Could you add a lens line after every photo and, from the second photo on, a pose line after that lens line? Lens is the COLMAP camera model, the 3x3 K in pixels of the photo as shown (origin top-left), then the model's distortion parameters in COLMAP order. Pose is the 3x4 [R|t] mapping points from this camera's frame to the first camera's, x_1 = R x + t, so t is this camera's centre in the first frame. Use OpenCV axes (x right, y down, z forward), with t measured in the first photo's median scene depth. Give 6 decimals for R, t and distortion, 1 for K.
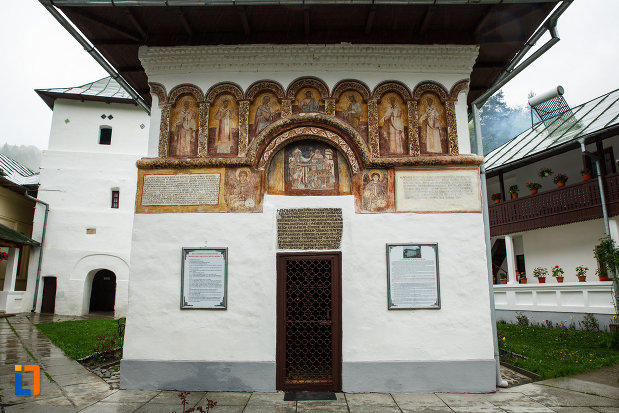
lens RADIAL K [[426.2, 0, 306.6], [0, 426.2, 206.6], [0, 0, 1]] dist [-0.149197, 0.111204]
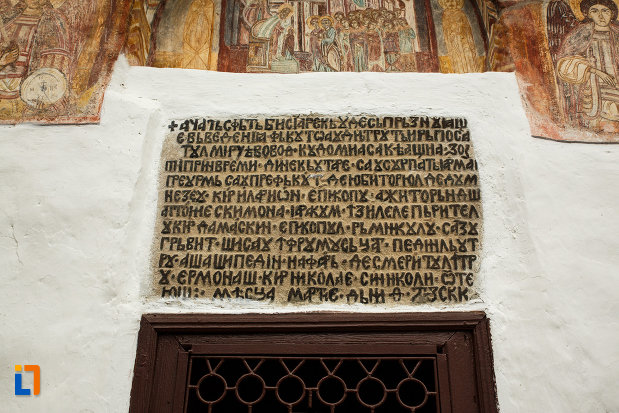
lens RADIAL K [[600.3, 0, 309.5], [0, 600.3, 206.5], [0, 0, 1]] dist [-0.006499, -0.004253]
pose [[0.999810, 0.018743, 0.005429, 0.001158], [-0.016837, 0.969249, -0.245507, 0.120156], [-0.009864, 0.245369, 0.969380, 0.693936]]
